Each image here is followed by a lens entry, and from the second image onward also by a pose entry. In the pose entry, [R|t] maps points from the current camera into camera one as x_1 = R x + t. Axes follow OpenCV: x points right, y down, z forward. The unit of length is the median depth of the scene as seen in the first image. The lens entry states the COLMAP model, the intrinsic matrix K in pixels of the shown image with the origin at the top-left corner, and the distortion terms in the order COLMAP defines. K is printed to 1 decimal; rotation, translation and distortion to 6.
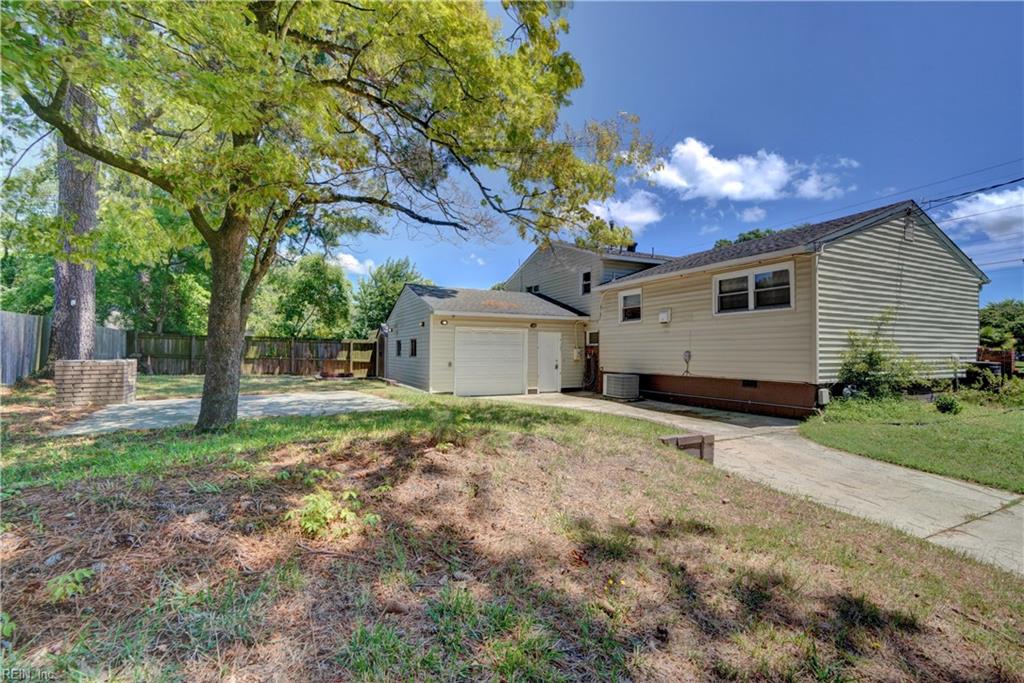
lens RADIAL K [[460.1, 0, 511.0], [0, 460.1, 345.6], [0, 0, 1]] dist [-0.010632, 0.002126]
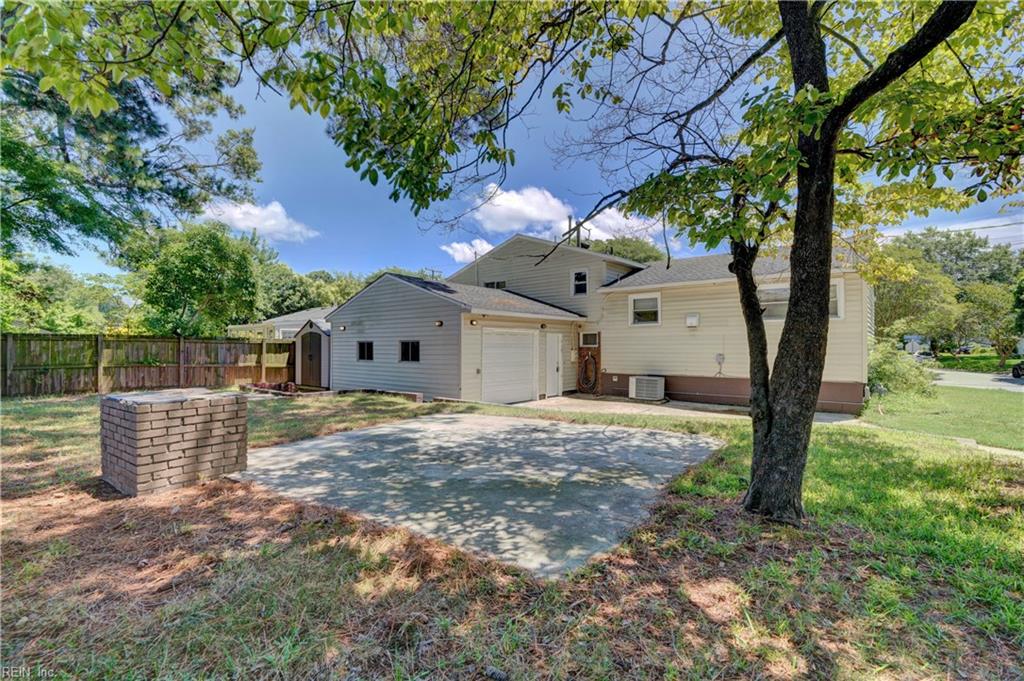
lens RADIAL K [[460.1, 0, 510.8], [0, 460.1, 341.4], [0, 0, 1]] dist [-0.010632, 0.002126]
pose [[0.909195, -0.002189, 0.416365, -0.388654], [-0.000028, 0.999986, 0.005319, -0.017398], [-0.416371, -0.004847, 0.909182, 0.170997]]
